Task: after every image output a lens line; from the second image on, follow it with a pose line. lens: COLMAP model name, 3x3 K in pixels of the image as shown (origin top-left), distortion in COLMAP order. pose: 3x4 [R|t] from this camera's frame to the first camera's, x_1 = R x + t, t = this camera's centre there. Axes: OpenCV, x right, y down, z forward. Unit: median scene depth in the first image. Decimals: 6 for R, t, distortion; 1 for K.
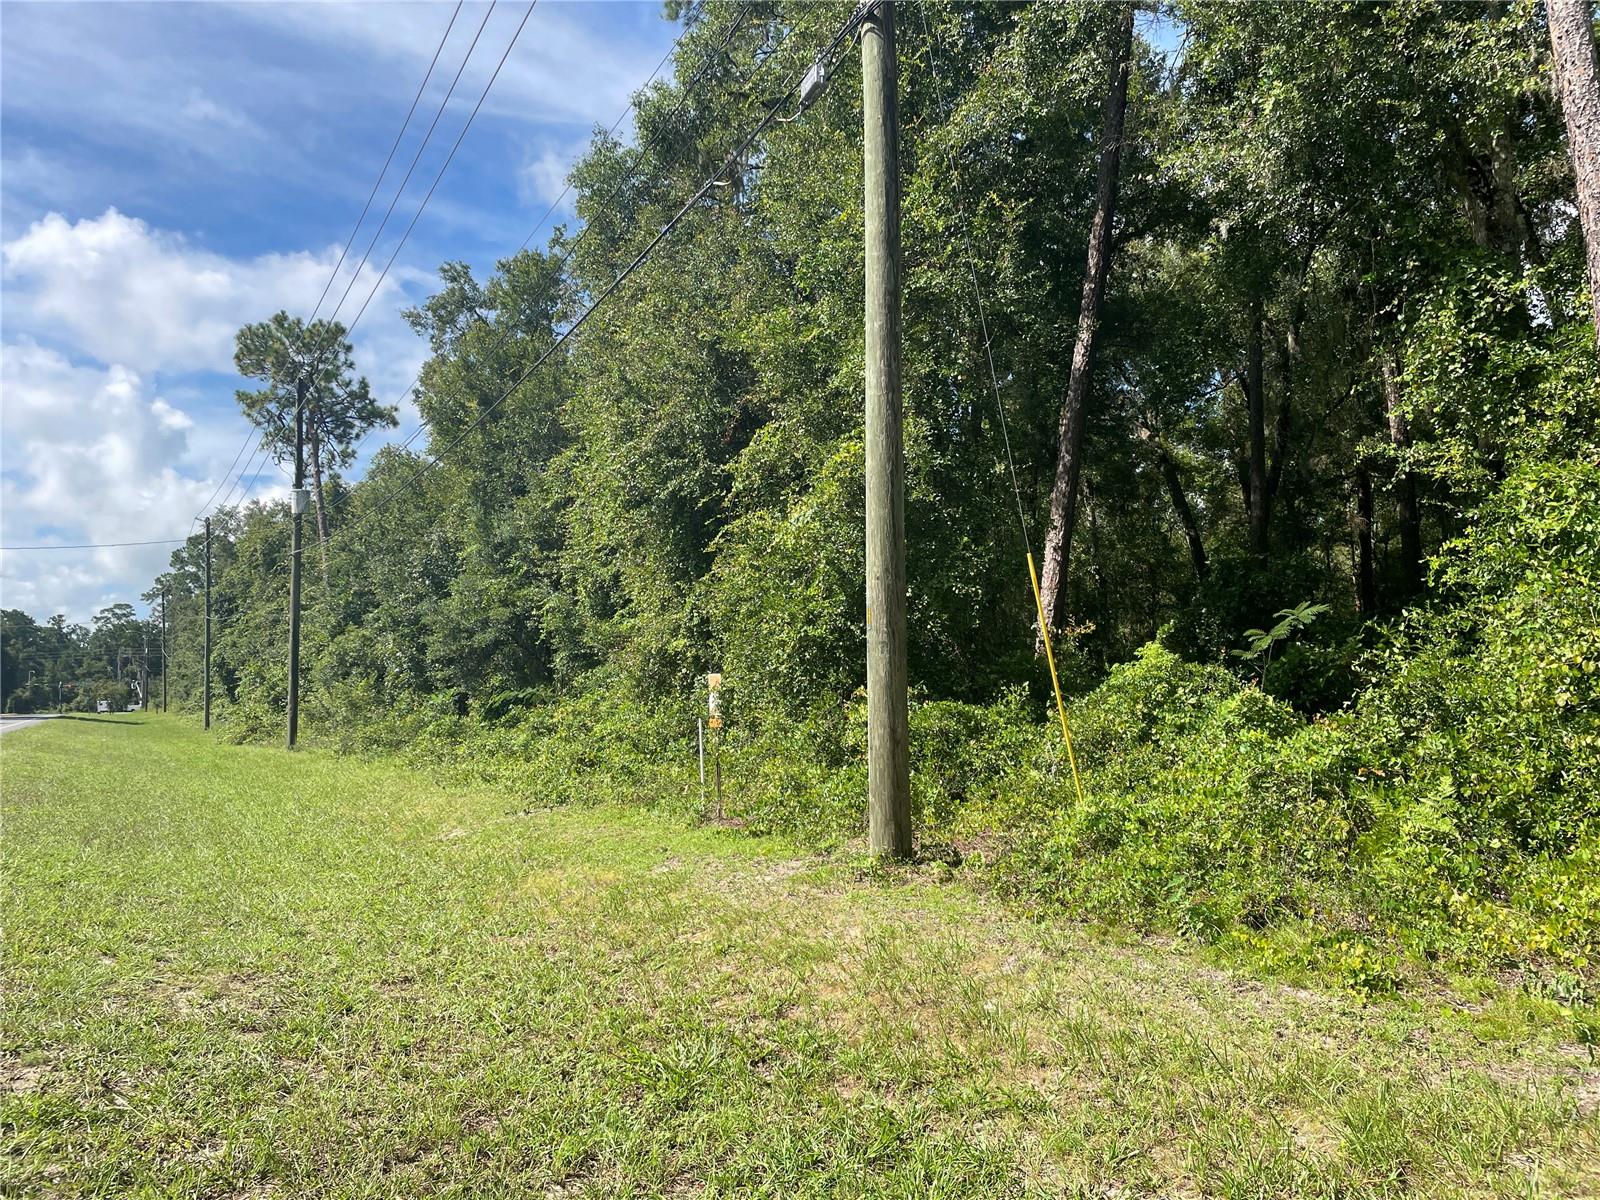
lens RADIAL K [[1189.2, 0, 807.7], [0, 1189.2, 590.9], [0, 0, 1]] dist [0.087341, -0.122793]
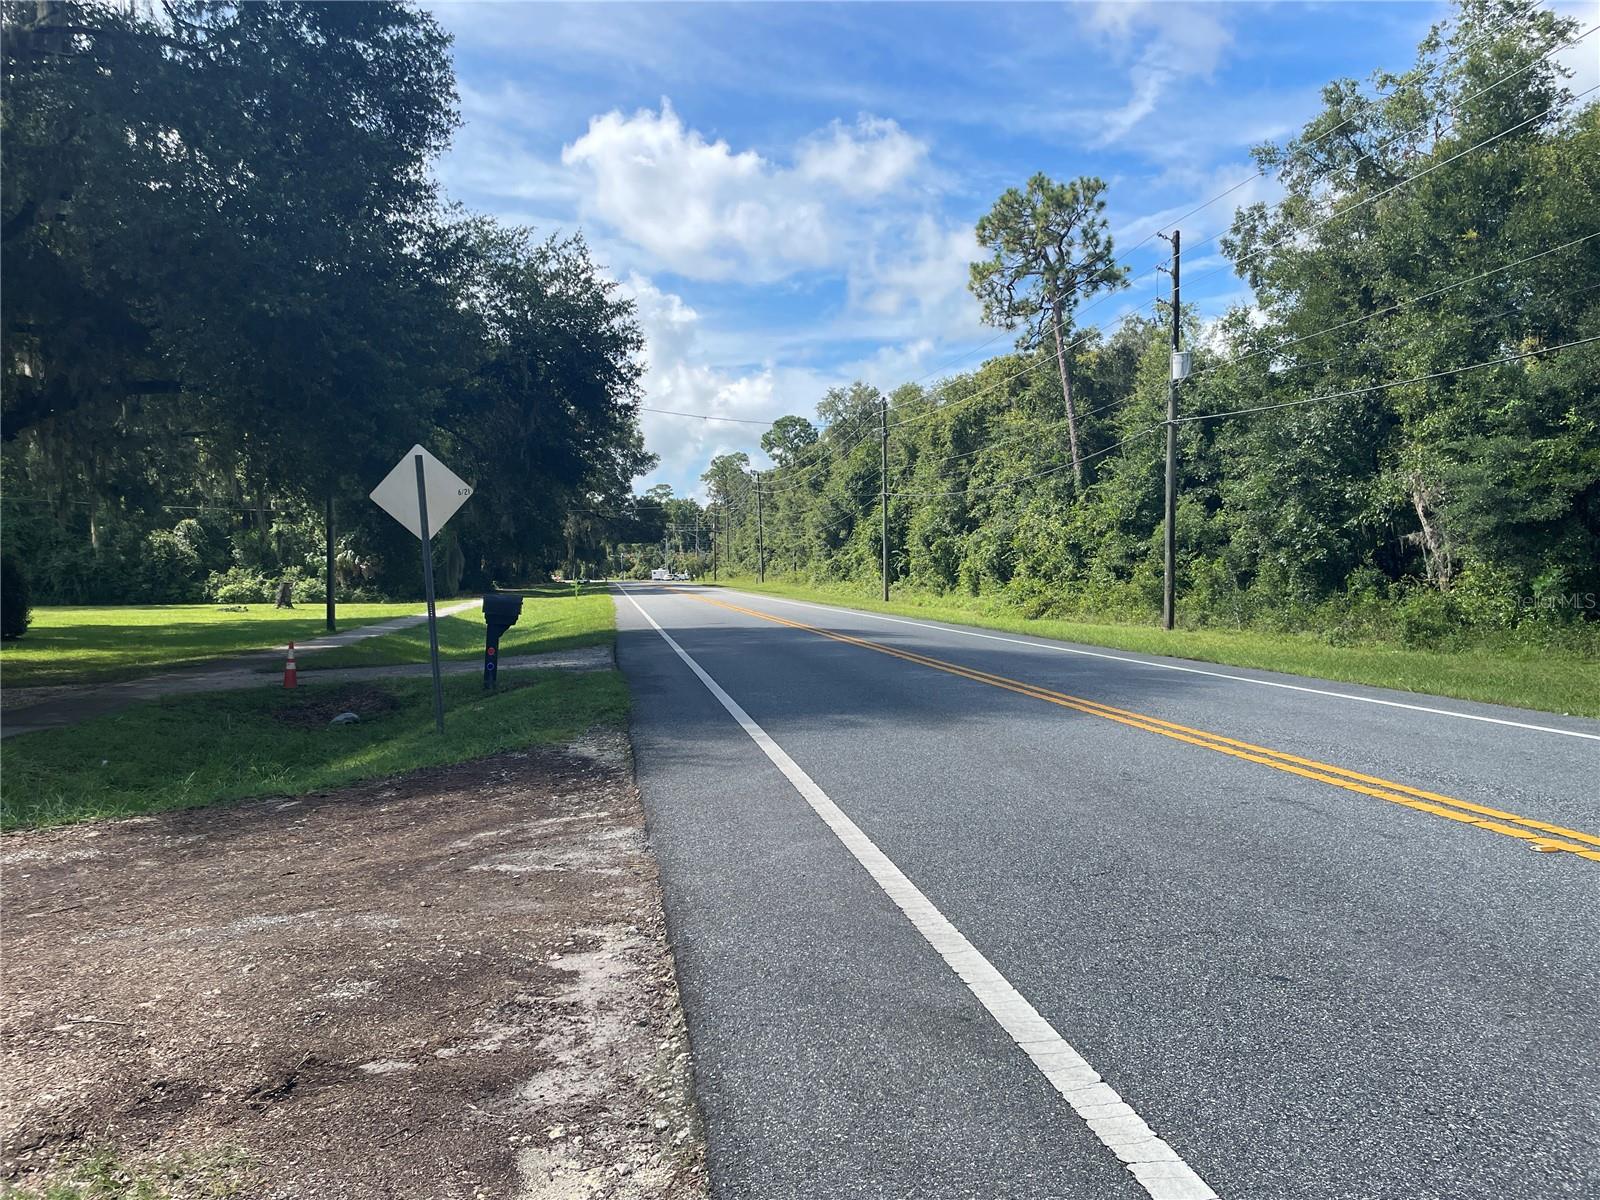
lens RADIAL K [[1189.2, 0, 807.7], [0, 1189.2, 590.9], [0, 0, 1]] dist [0.087341, -0.122793]
pose [[0.936951, 0.017276, -0.349033, -0.936753], [0.019164, 0.994734, 0.100681, 0.002482], [0.348934, -0.101022, 0.931686, 0.018007]]
